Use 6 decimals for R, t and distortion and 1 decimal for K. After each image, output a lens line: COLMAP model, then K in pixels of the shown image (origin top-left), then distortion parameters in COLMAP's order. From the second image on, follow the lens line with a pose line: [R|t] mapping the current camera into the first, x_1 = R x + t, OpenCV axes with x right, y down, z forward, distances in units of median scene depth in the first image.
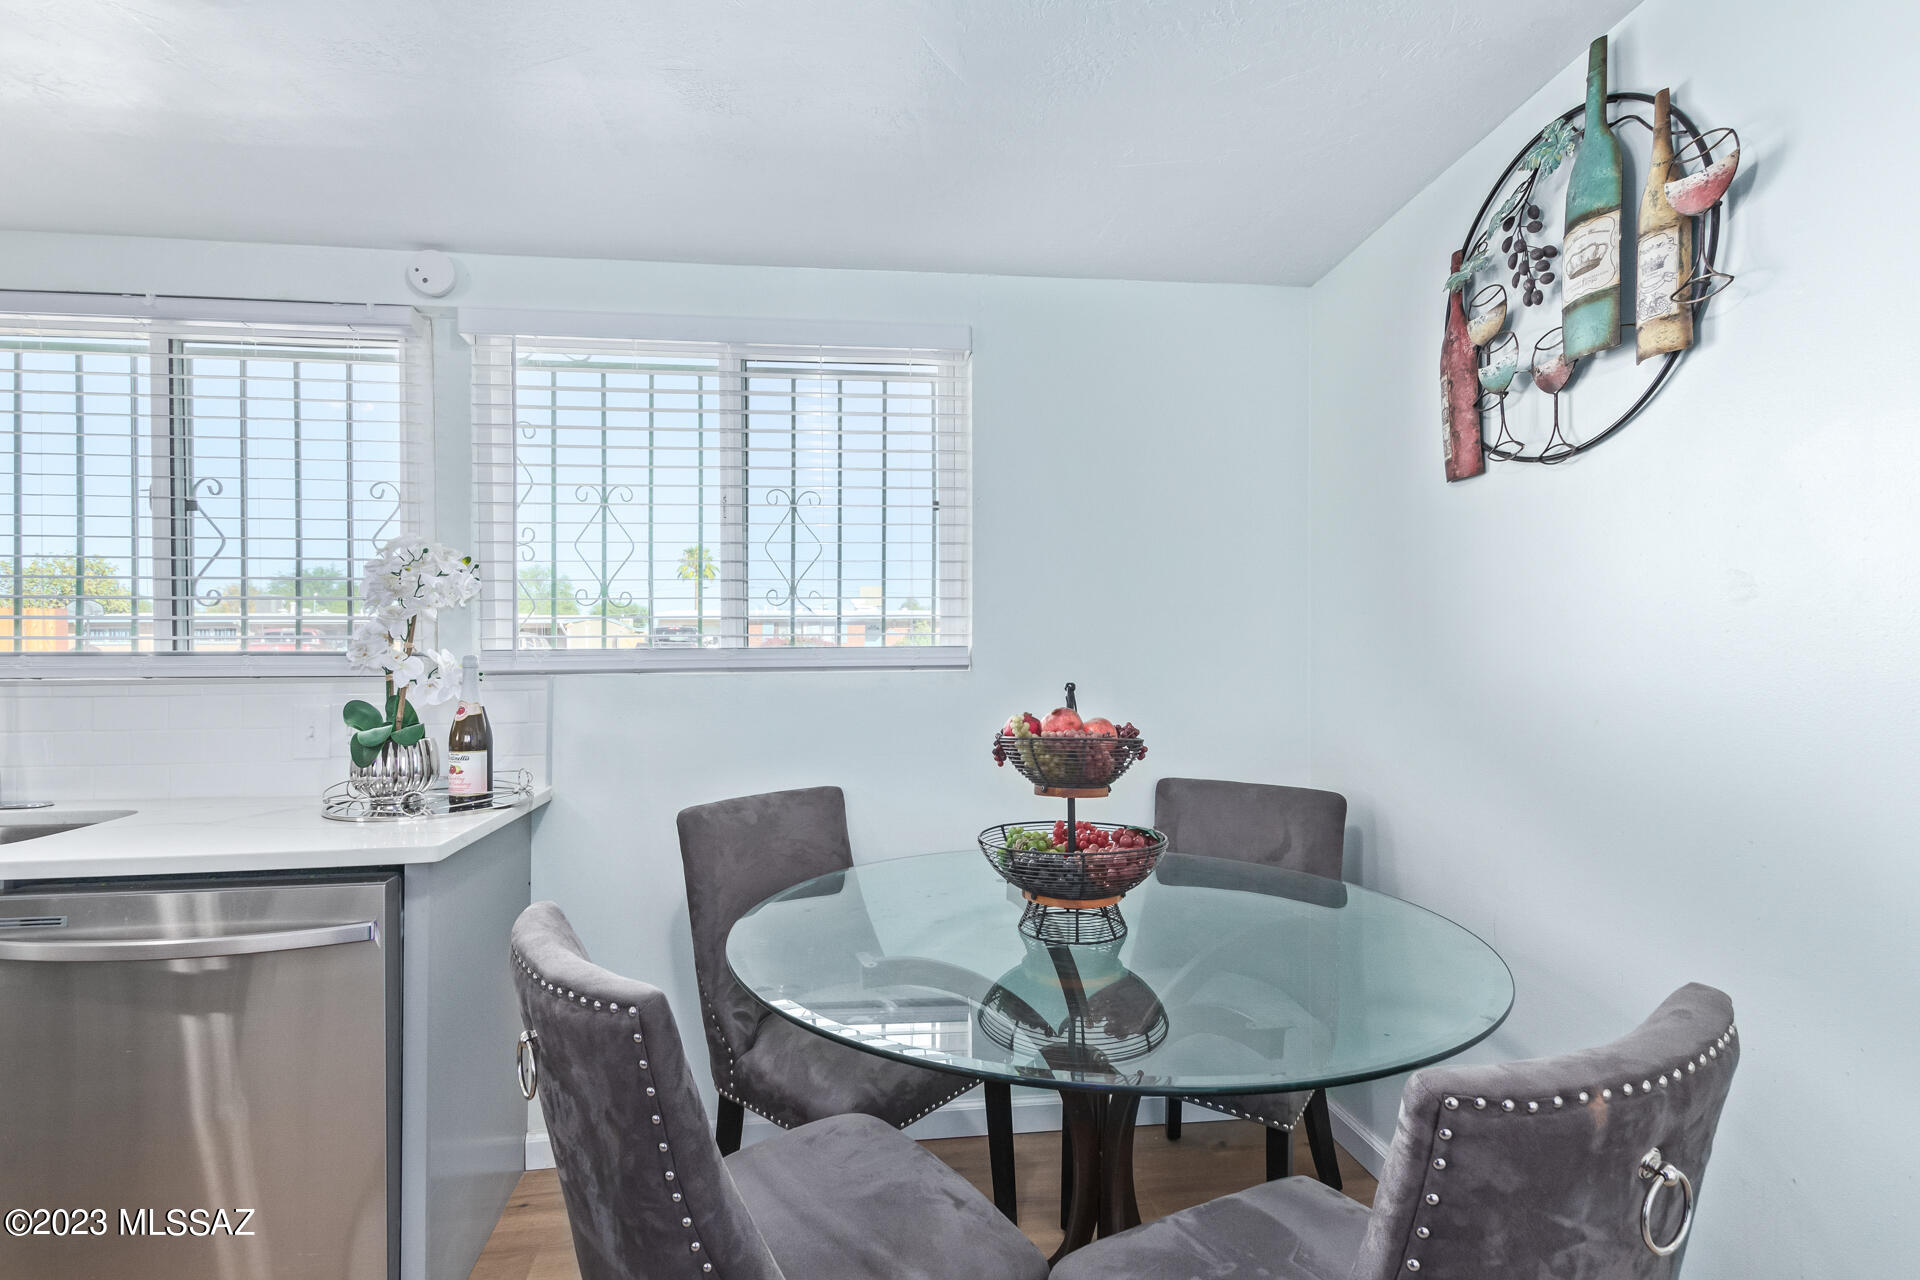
lens RADIAL K [[965.9, 0, 960.0], [0, 965.9, 640.0], [0, 0, 1]] dist [0.008159, 0.000412]
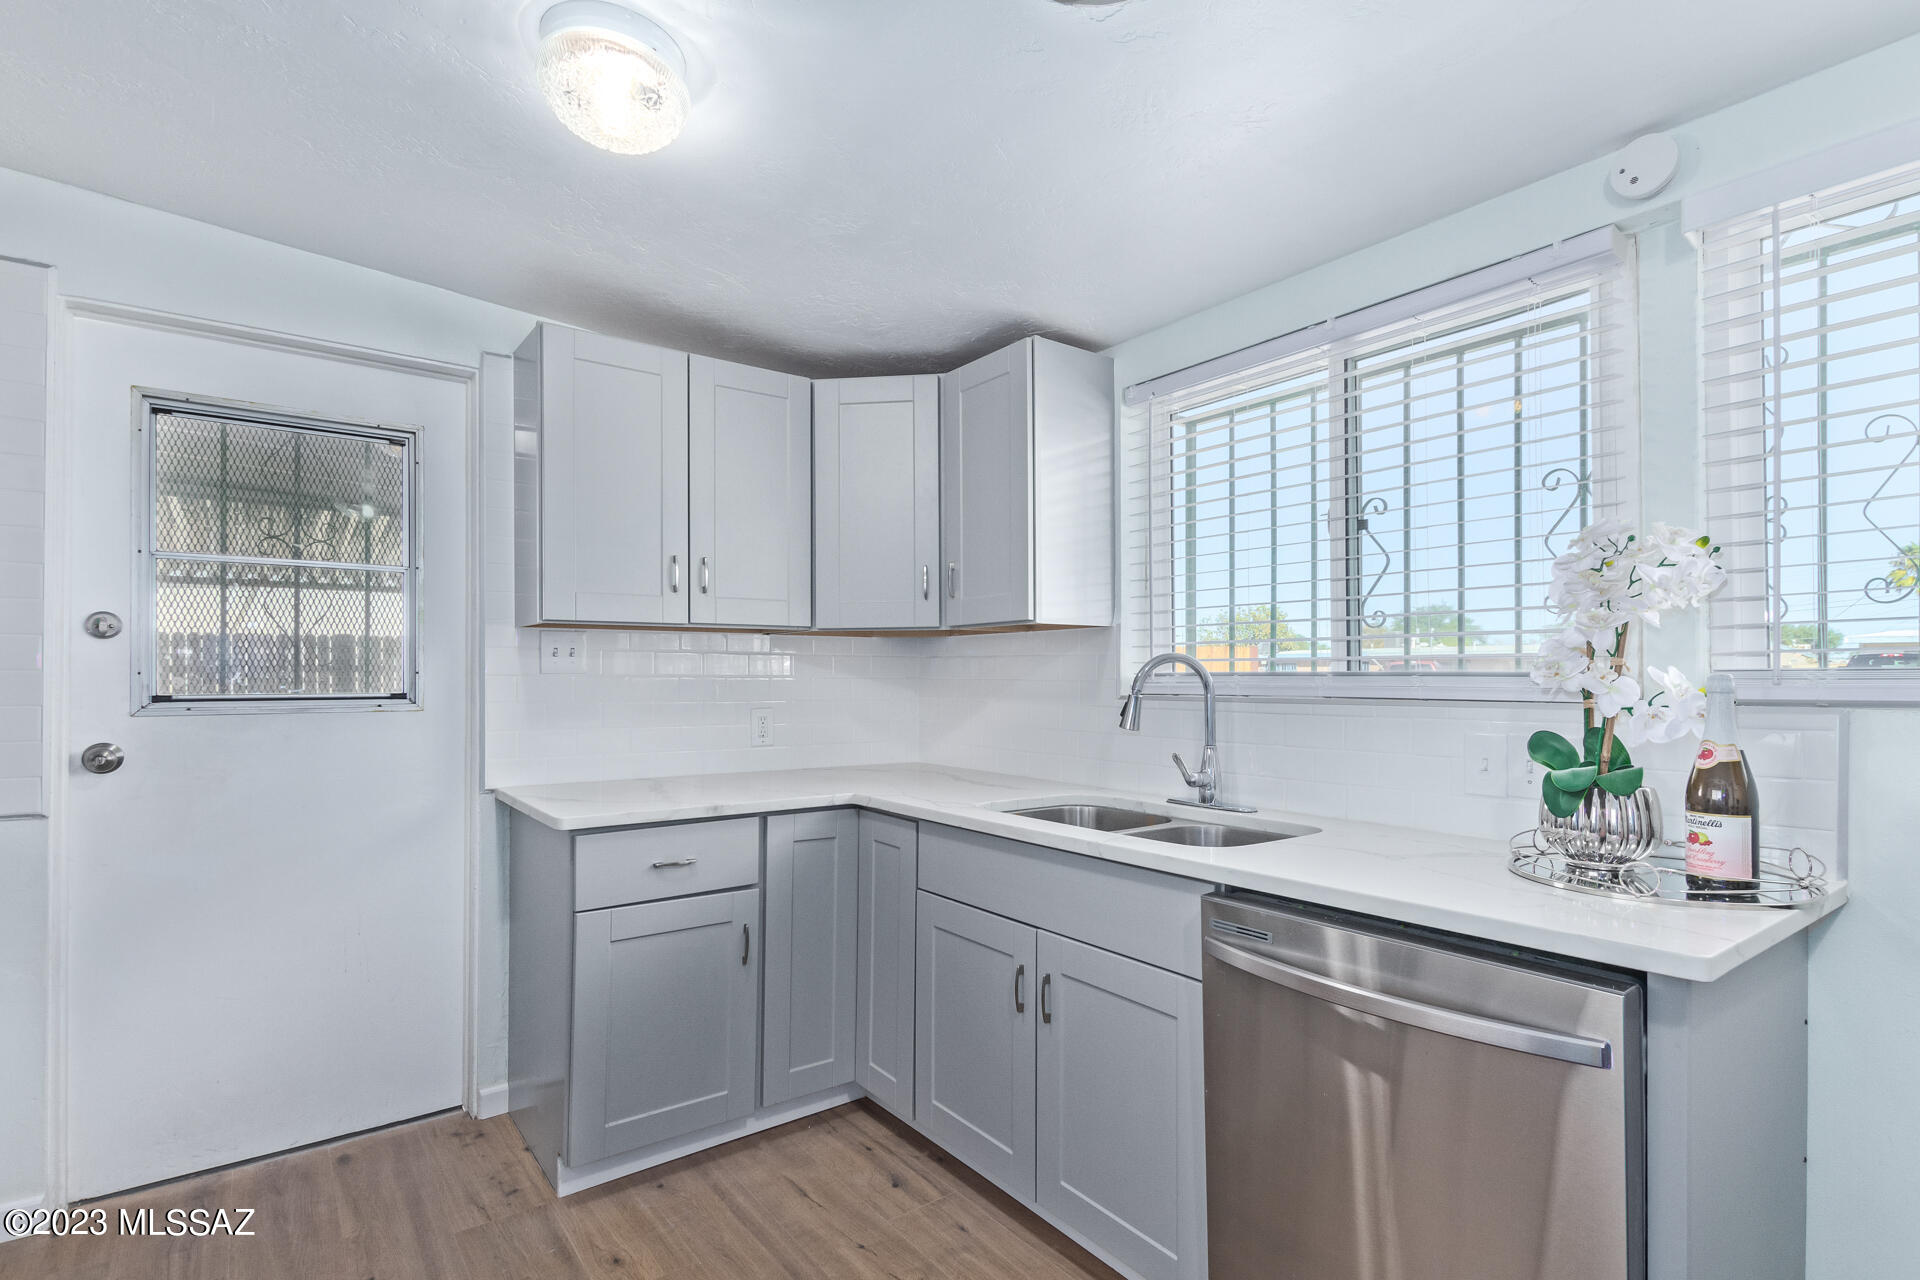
lens RADIAL K [[937.5, 0, 959.9], [0, 937.5, 669.8], [0, 0, 1]] dist [0.024041, 0.000366]
pose [[0.494211, -0.002644, -0.869338, -0.169379], [0.001130, 0.999996, -0.002399, 0.012278], [0.869341, 0.000204, 0.494213, 0.179308]]
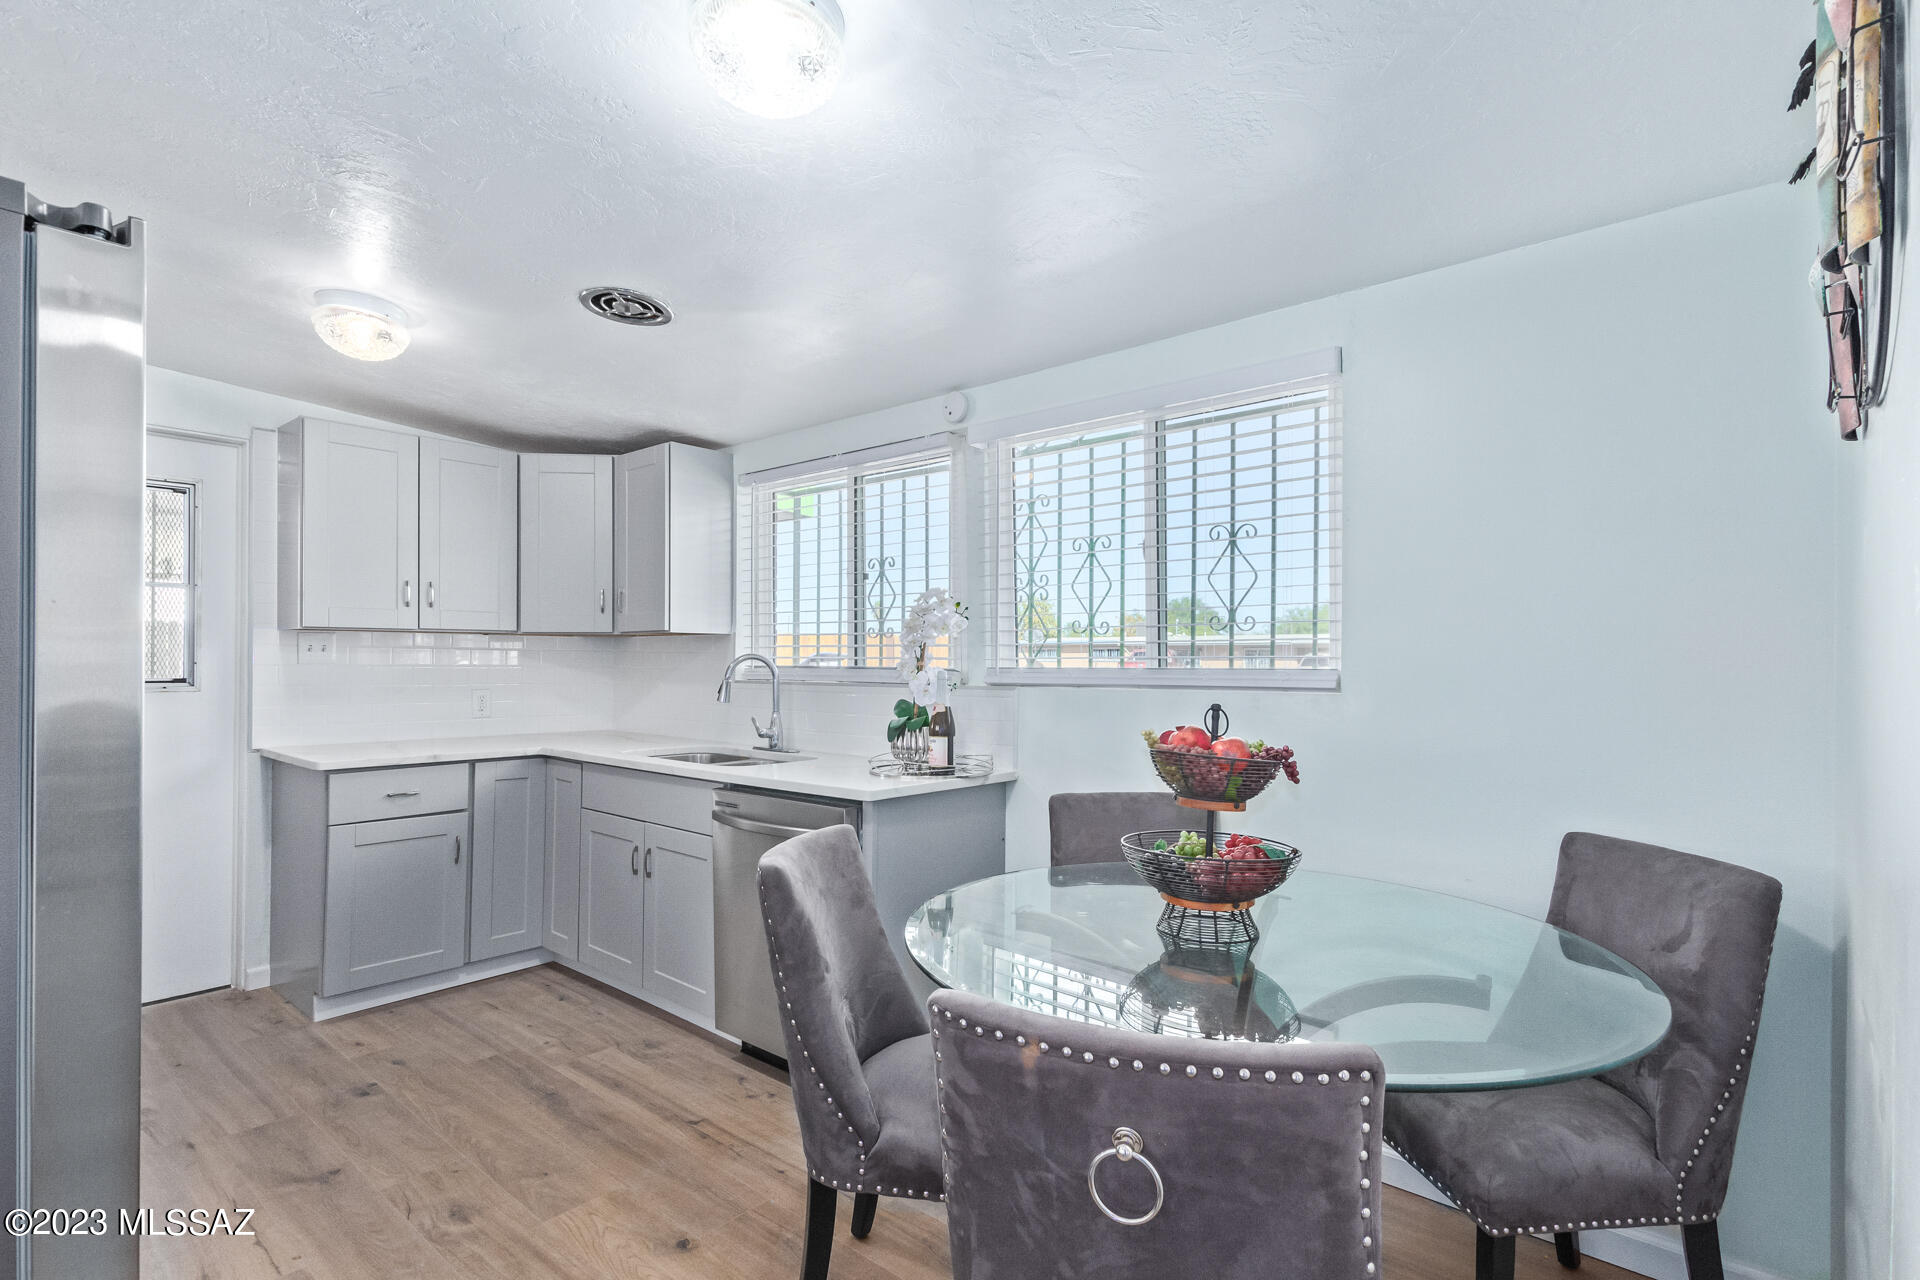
lens RADIAL K [[960.3, 0, 958.0], [0, 960.3, 658.2], [0, 0, 1]] dist [0.023636, -0.000175]
pose [[0.657600, 0.003791, -0.753357, 0.551446], [-0.004926, 0.999988, 0.000732, -0.003623], [0.753351, 0.003229, 0.657611, 0.061370]]
